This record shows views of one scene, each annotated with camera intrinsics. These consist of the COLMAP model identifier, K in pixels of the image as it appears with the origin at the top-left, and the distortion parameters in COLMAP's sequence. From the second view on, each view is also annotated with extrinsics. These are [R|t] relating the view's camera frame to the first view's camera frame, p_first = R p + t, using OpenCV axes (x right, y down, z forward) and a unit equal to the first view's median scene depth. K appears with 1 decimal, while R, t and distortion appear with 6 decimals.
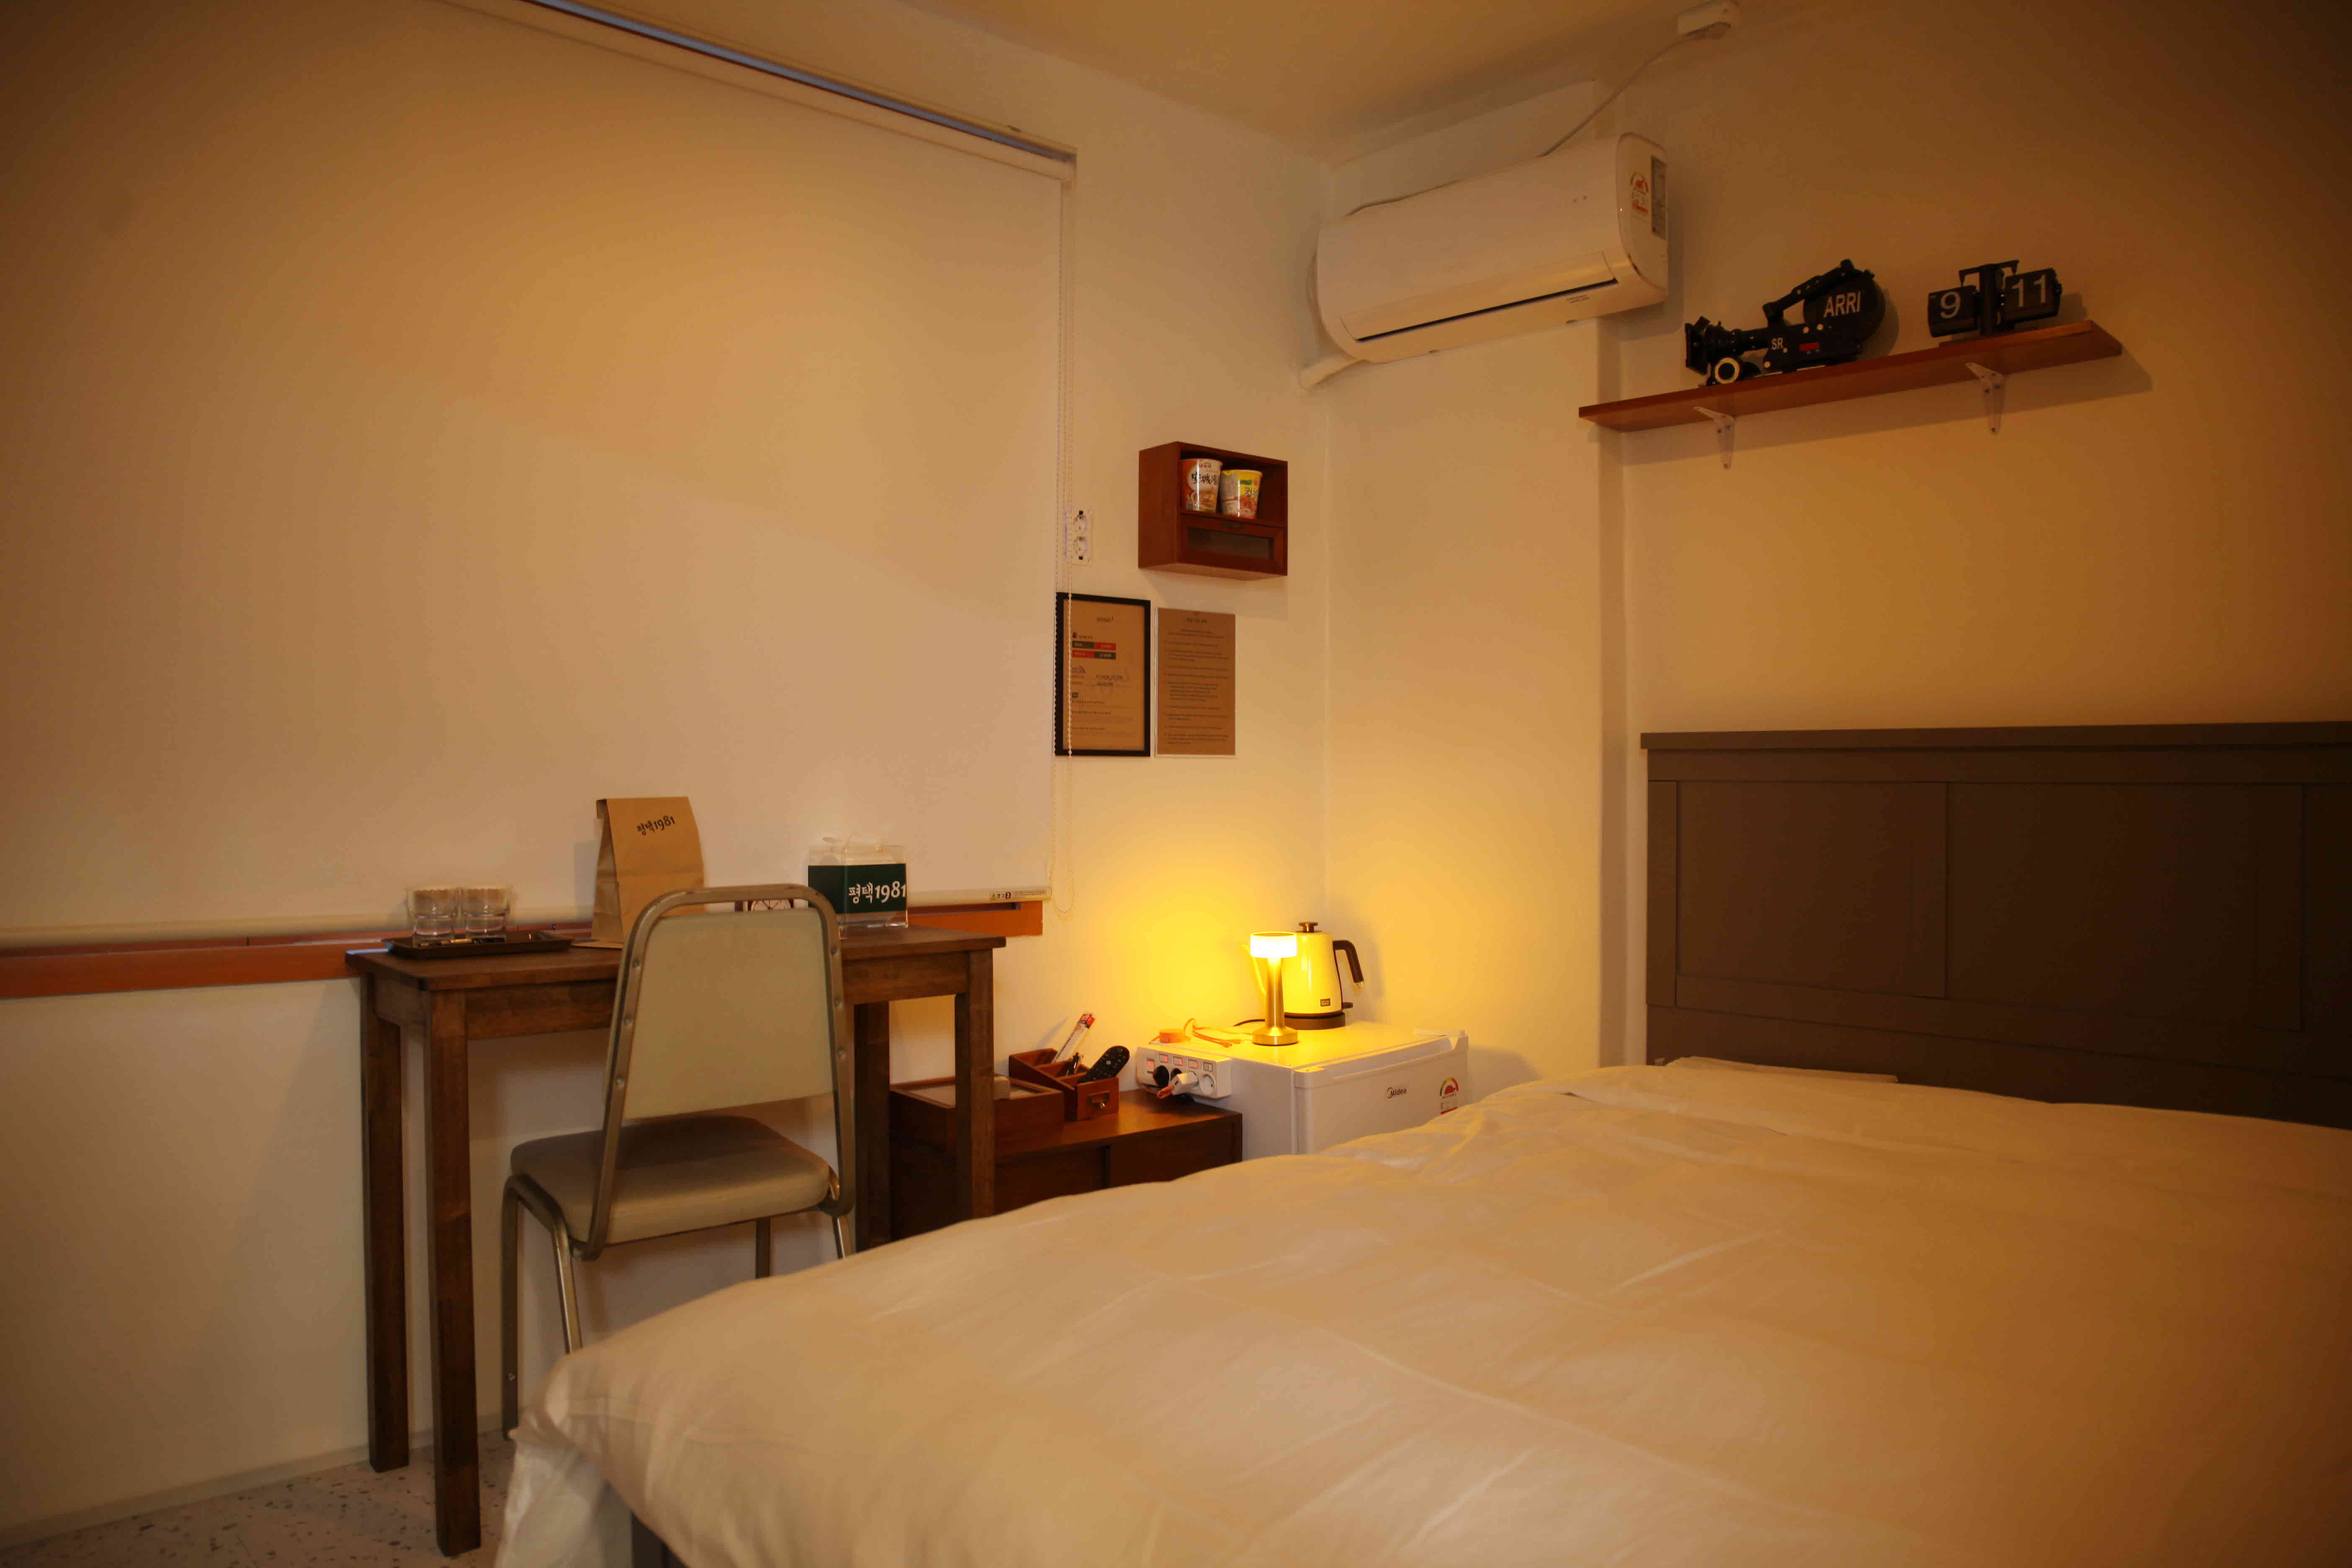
lens RADIAL K [[1621.9, 0, 1137.7], [0, 1621.9, 784.0], [0, 0, 1]] dist [-0.135975, 0.109199]
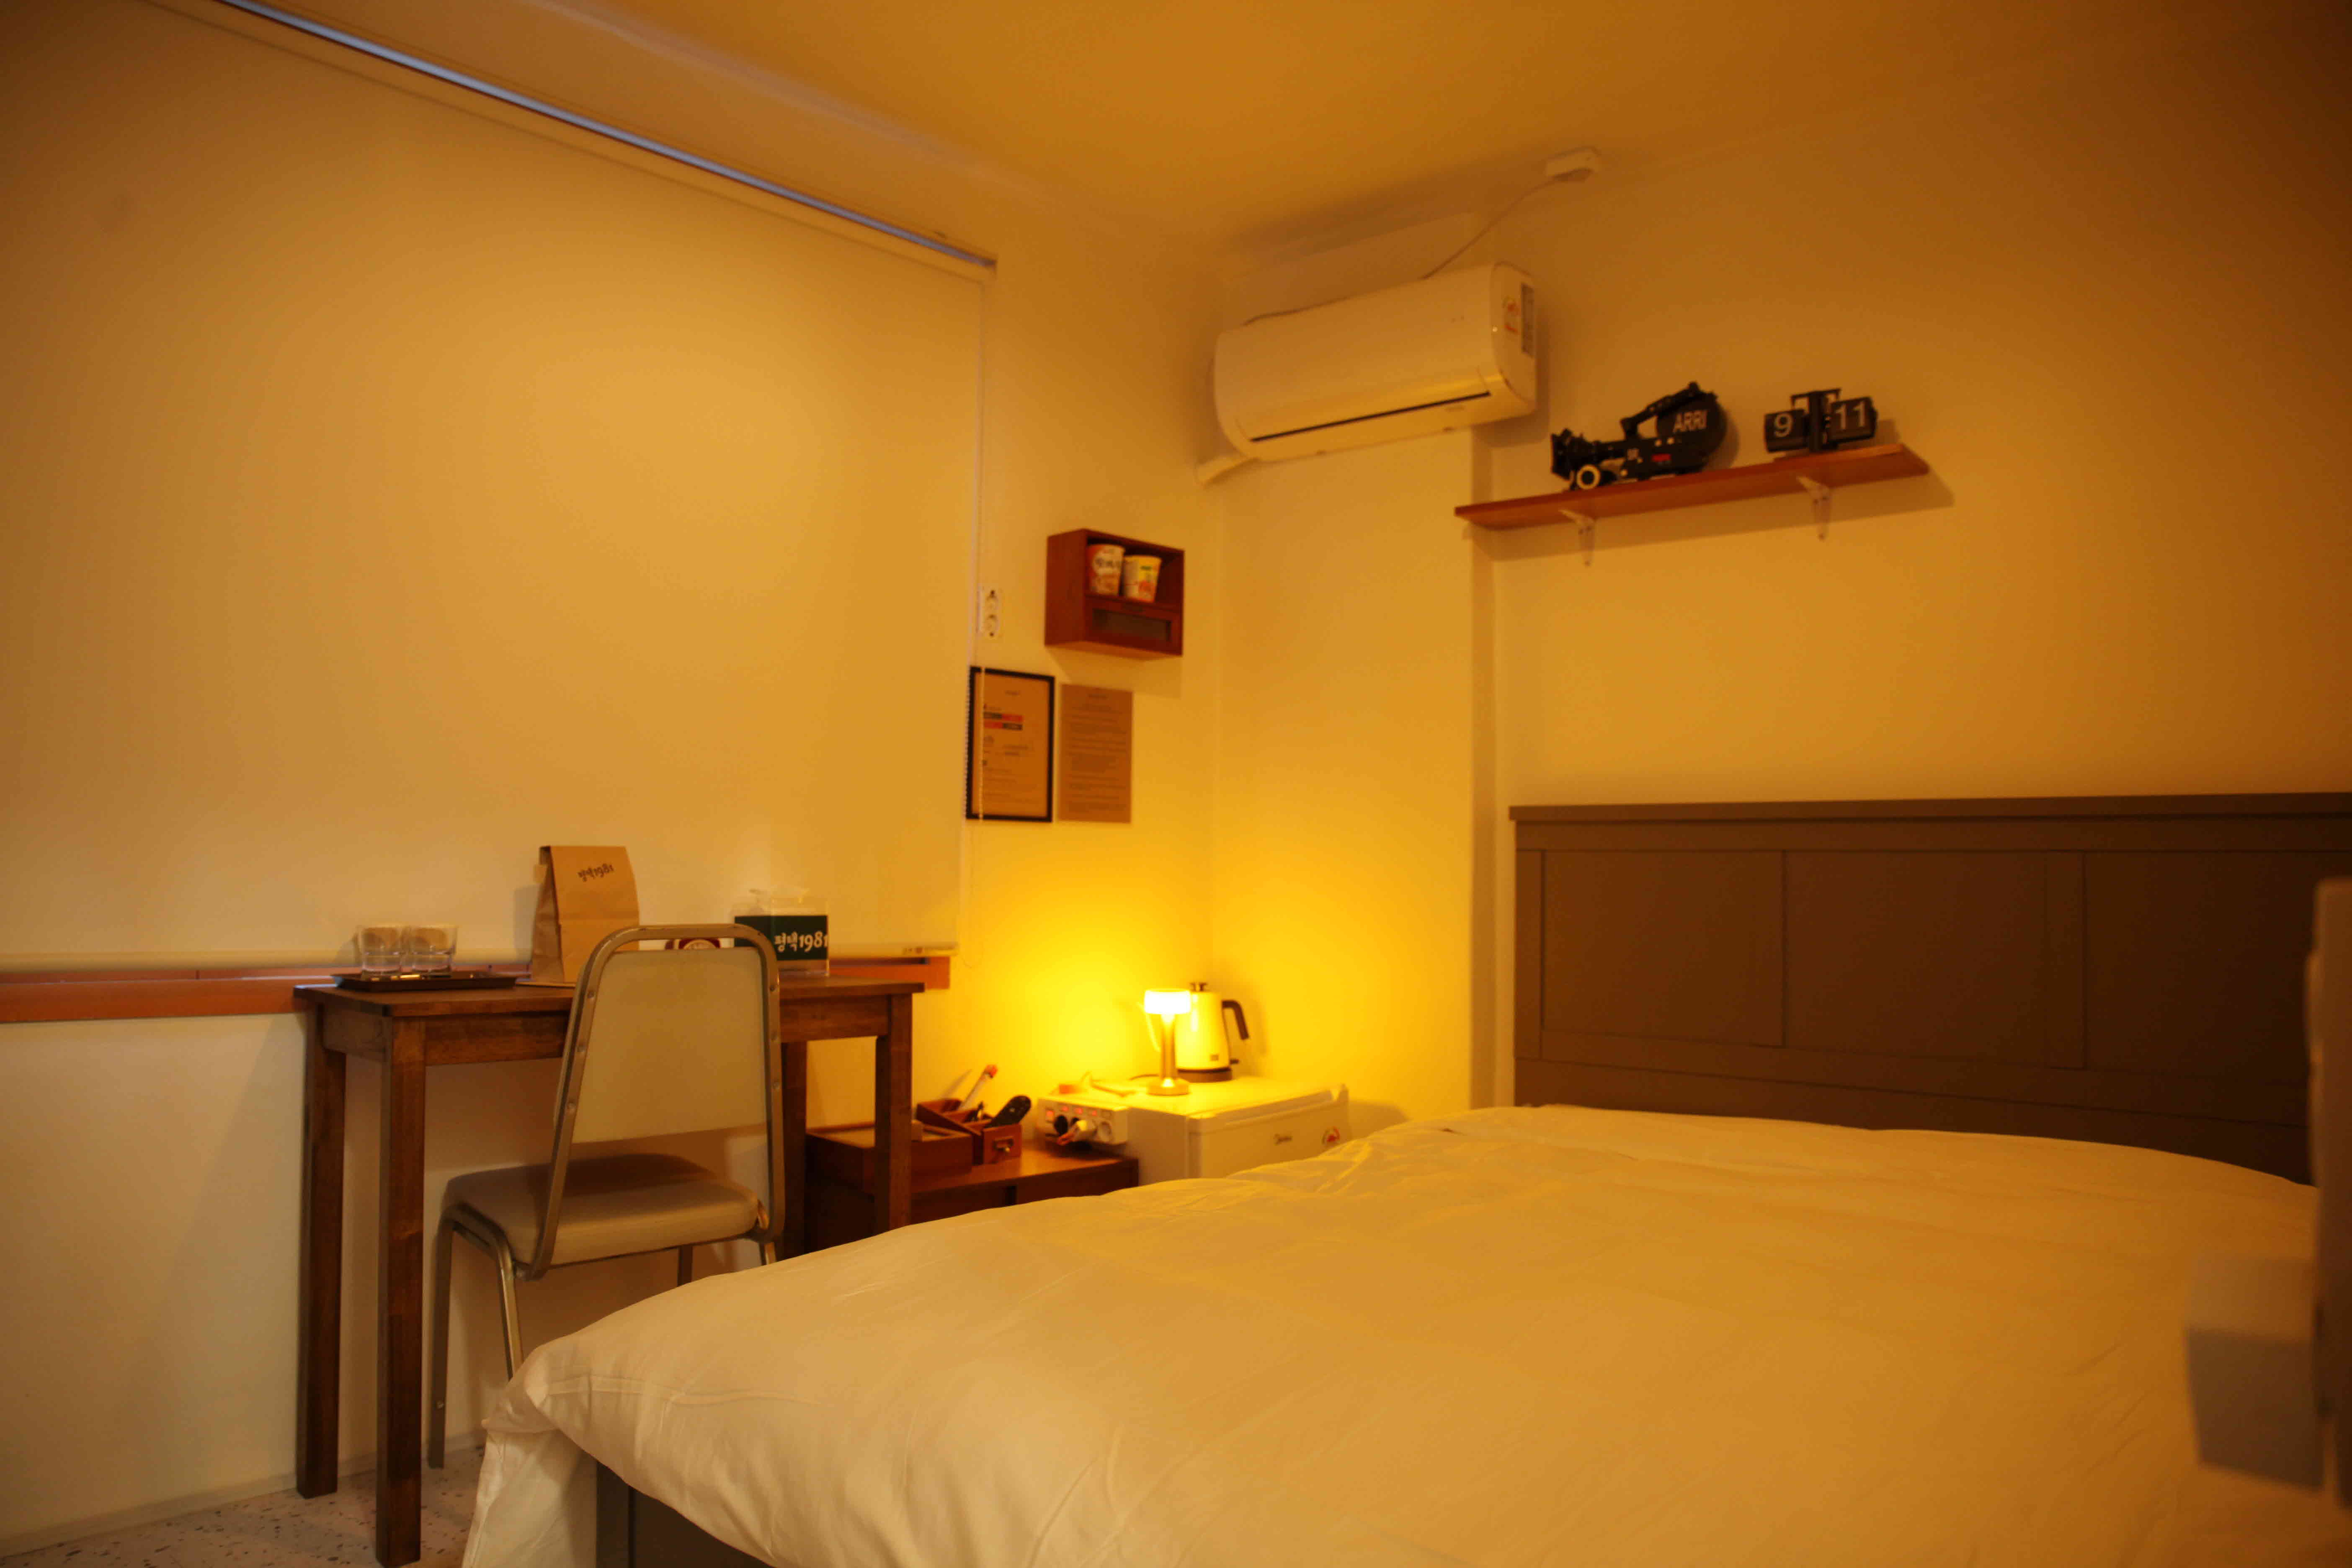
lens RADIAL K [[1621.9, 0, 1137.7], [0, 1621.9, 784.0], [0, 0, 1]] dist [-0.135975, 0.109199]
pose [[0.996300, 0.017896, 0.084059, -0.029417], [-0.013072, 0.998255, -0.057585, 0.019911], [-0.084943, 0.056274, 0.994795, -0.066926]]
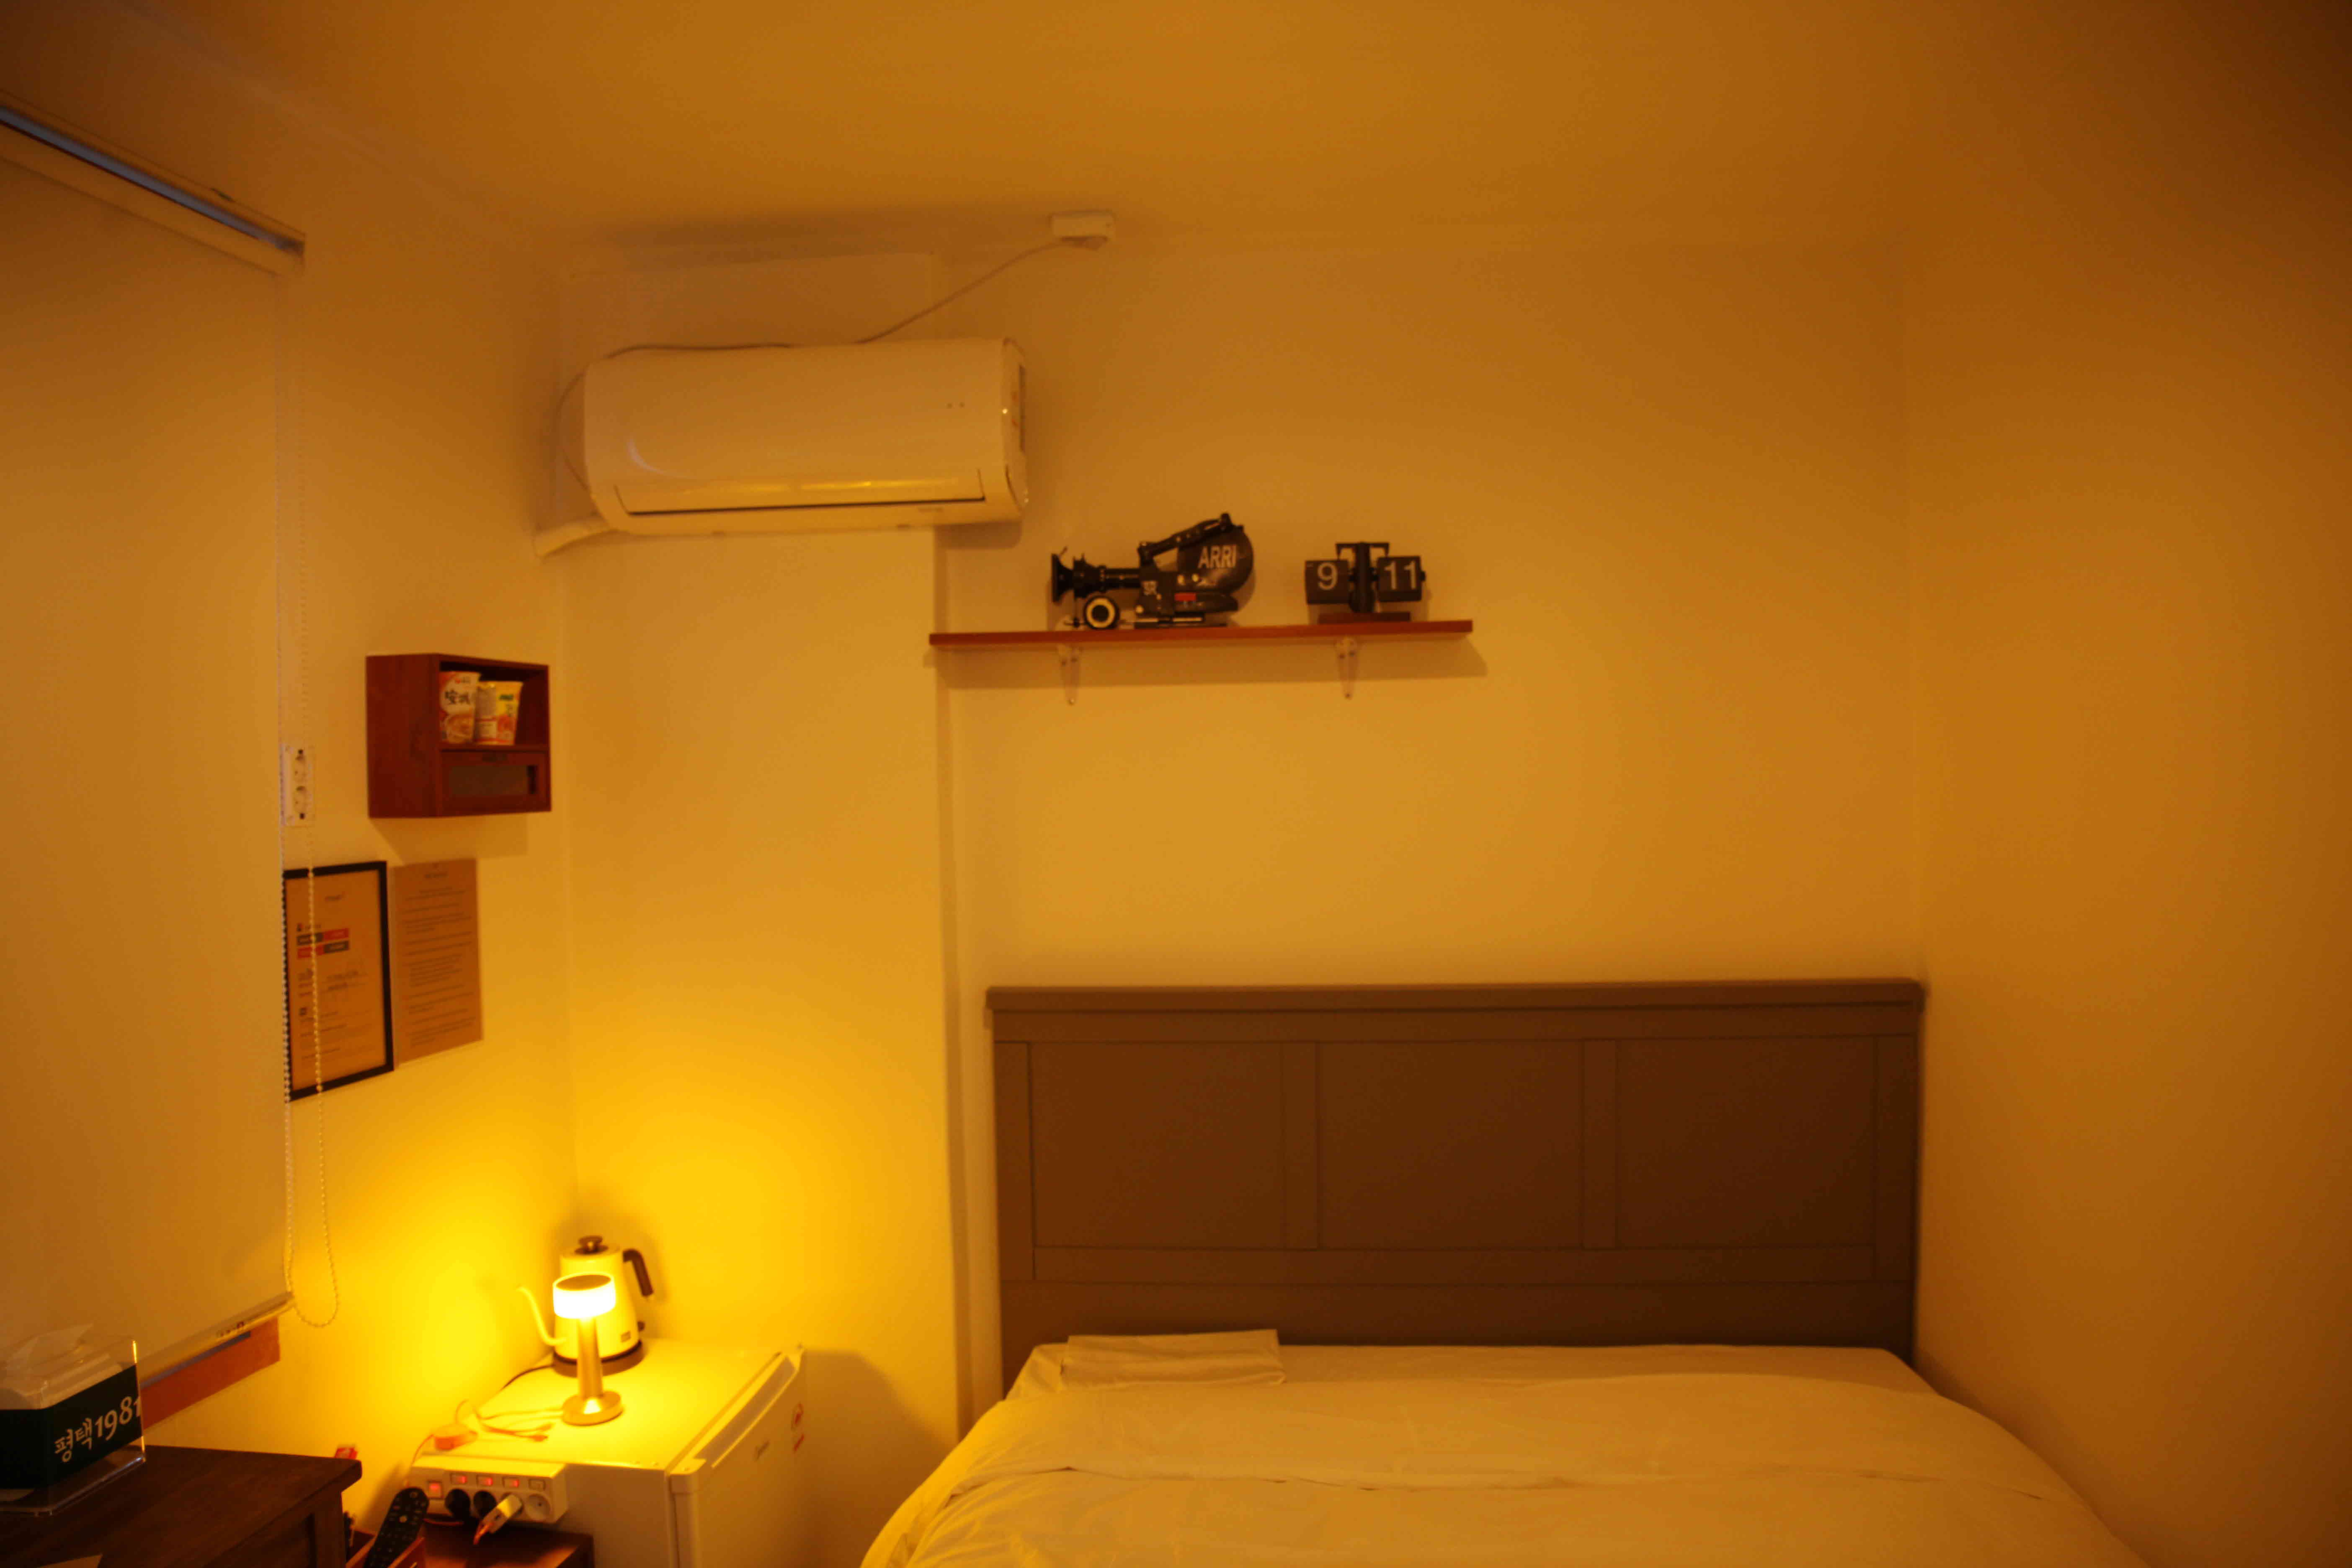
lens RADIAL K [[1621.9, 0, 1137.7], [0, 1621.9, 784.0], [0, 0, 1]] dist [-0.135975, 0.109199]
pose [[0.759121, -0.028693, 0.650317, -0.222578], [0.022552, 0.999588, 0.017778, -0.171207], [-0.650559, 0.001170, 0.759455, 0.257613]]
